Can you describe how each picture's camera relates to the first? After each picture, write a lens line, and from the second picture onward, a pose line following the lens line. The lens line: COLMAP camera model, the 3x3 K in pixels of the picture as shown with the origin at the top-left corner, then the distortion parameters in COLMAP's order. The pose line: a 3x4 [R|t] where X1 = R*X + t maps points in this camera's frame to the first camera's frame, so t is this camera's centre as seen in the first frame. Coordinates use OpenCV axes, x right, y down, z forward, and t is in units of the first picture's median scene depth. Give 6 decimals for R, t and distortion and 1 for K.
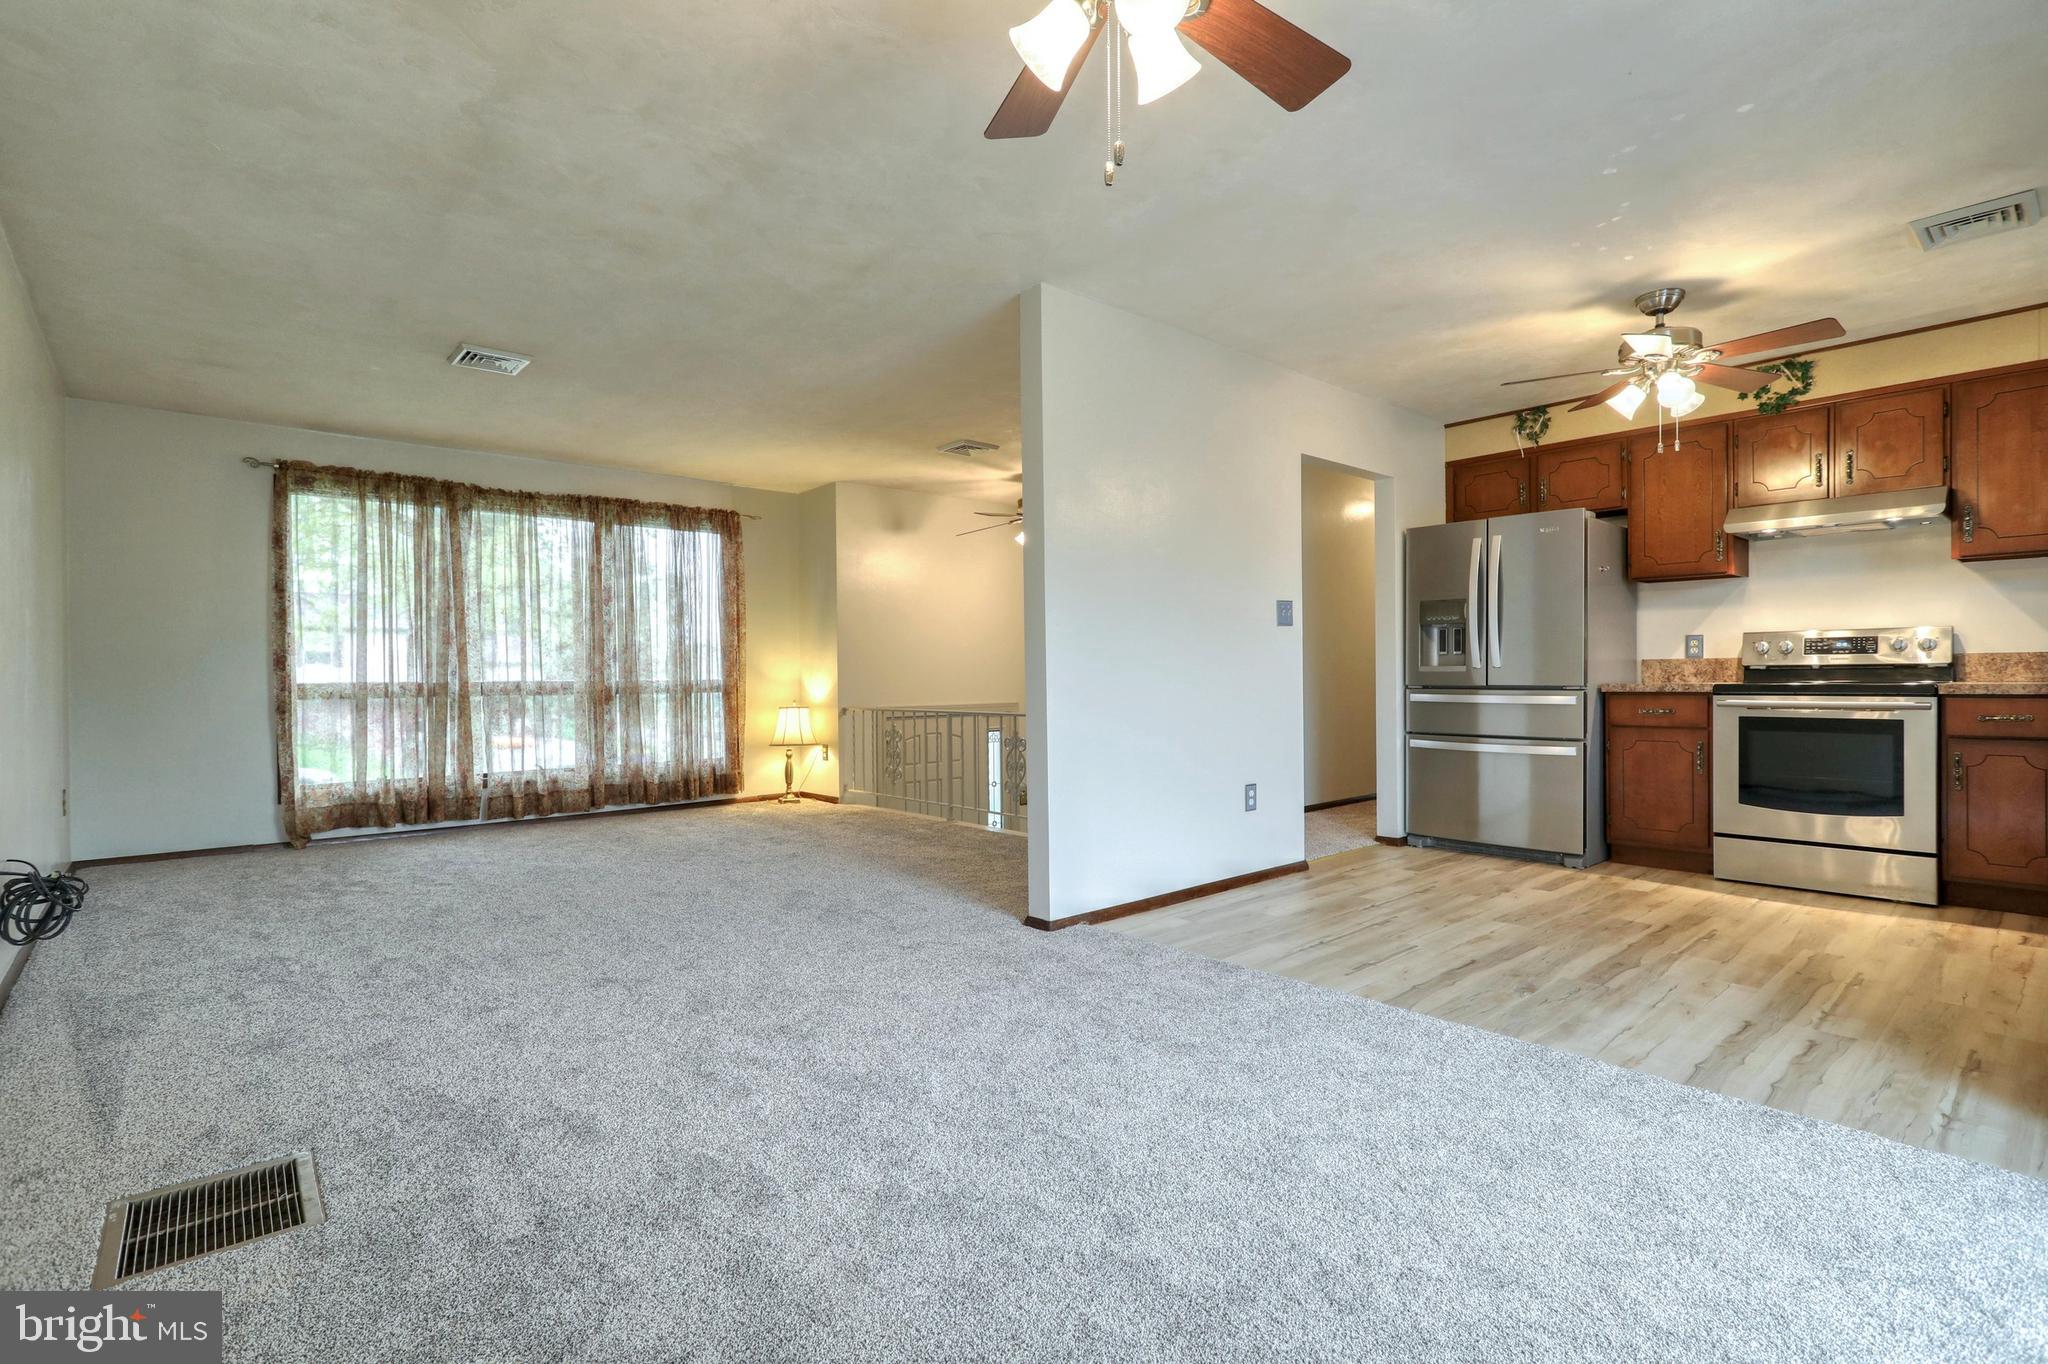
lens RADIAL K [[981.0, 0, 996.1], [0, 981.0, 683.2], [0, 0, 1]] dist [-0.003931, 0.002637]
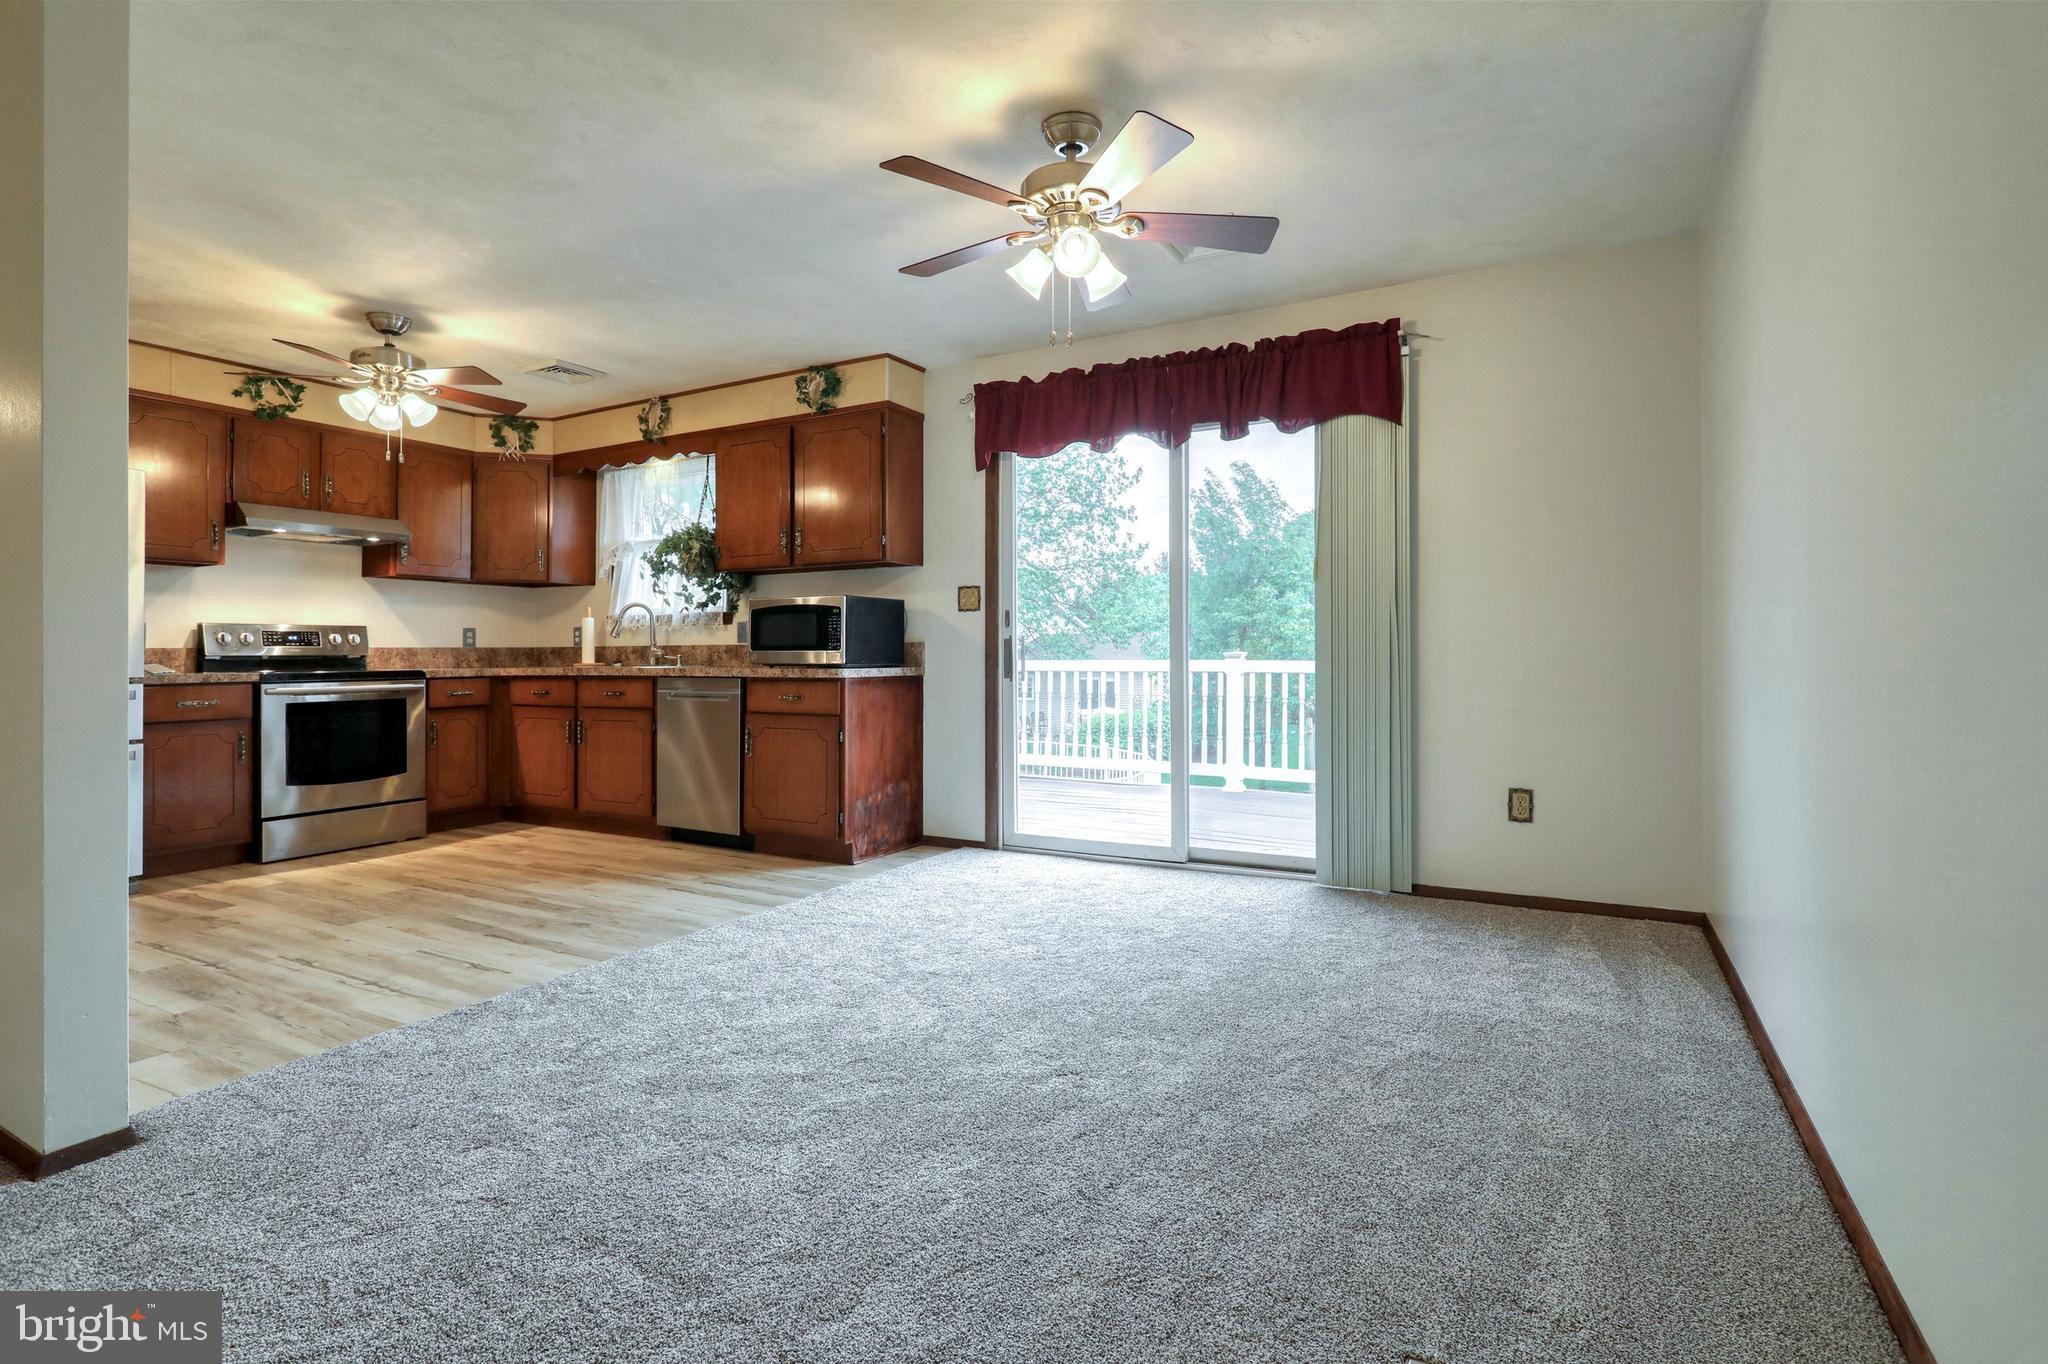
lens RADIAL K [[981.0, 0, 1035.2], [0, 981.0, 662.4], [0, 0, 1]] dist [-0.003931, 0.002637]
pose [[-0.358628, 0.002218, 0.933478, -0.501961], [0.016618, 0.999854, 0.004008, -0.000948], [-0.933332, 0.016950, -0.358613, 0.597451]]
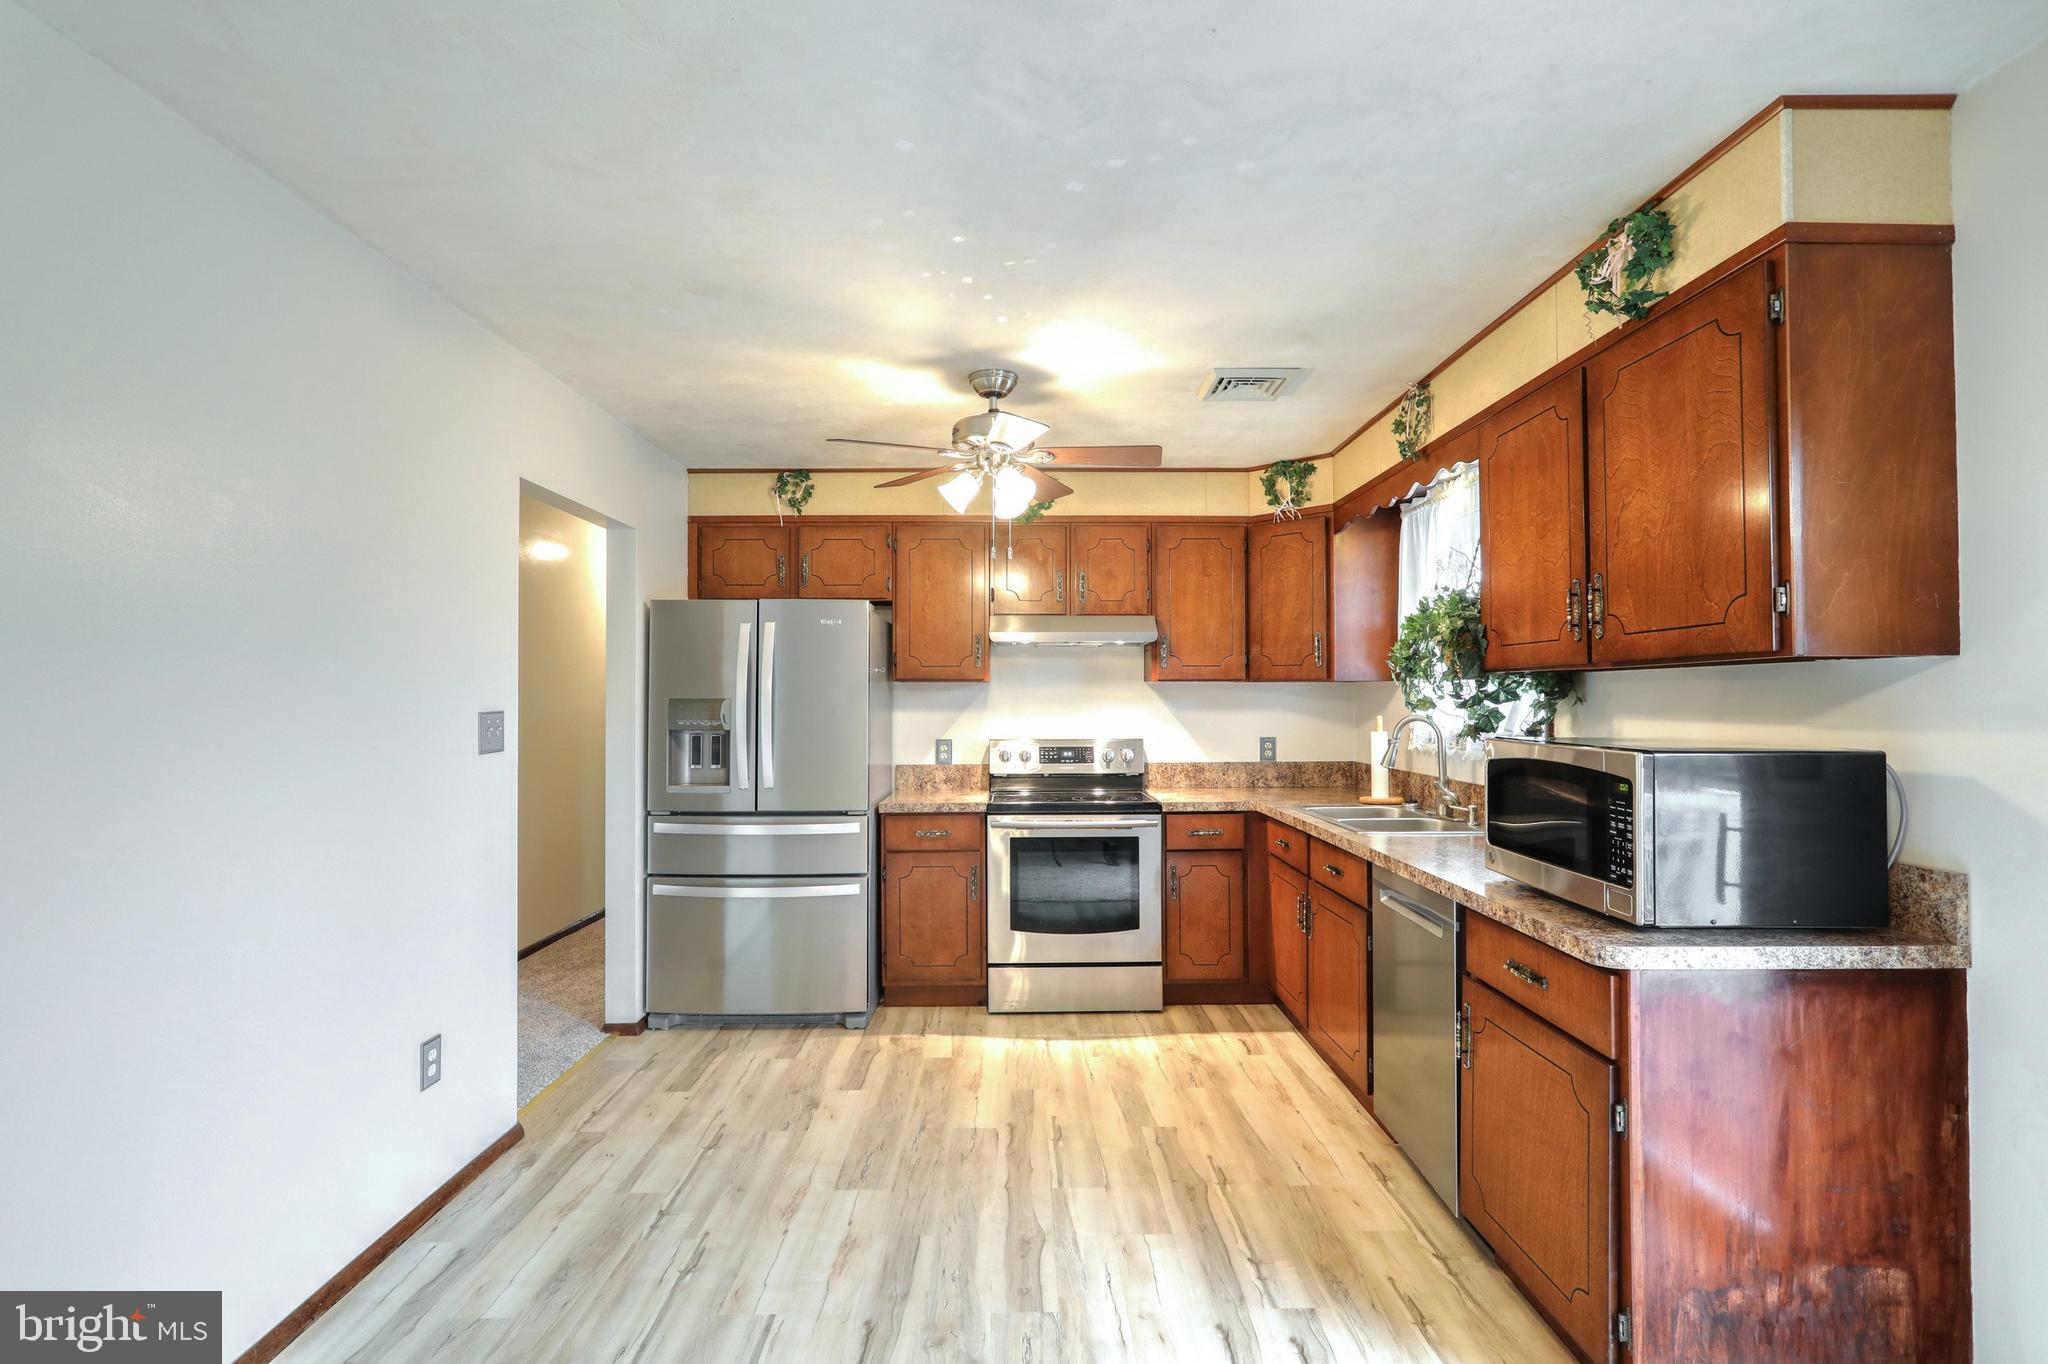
lens RADIAL K [[981.0, 0, 1042.4], [0, 981.0, 677.7], [0, 0, 1]] dist [-0.003931, 0.002637]
pose [[0.631268, 0.020316, 0.775299, 0.037697], [0.006028, 0.999498, -0.031100, -0.087272], [-0.775541, 0.024306, 0.630829, 0.358279]]
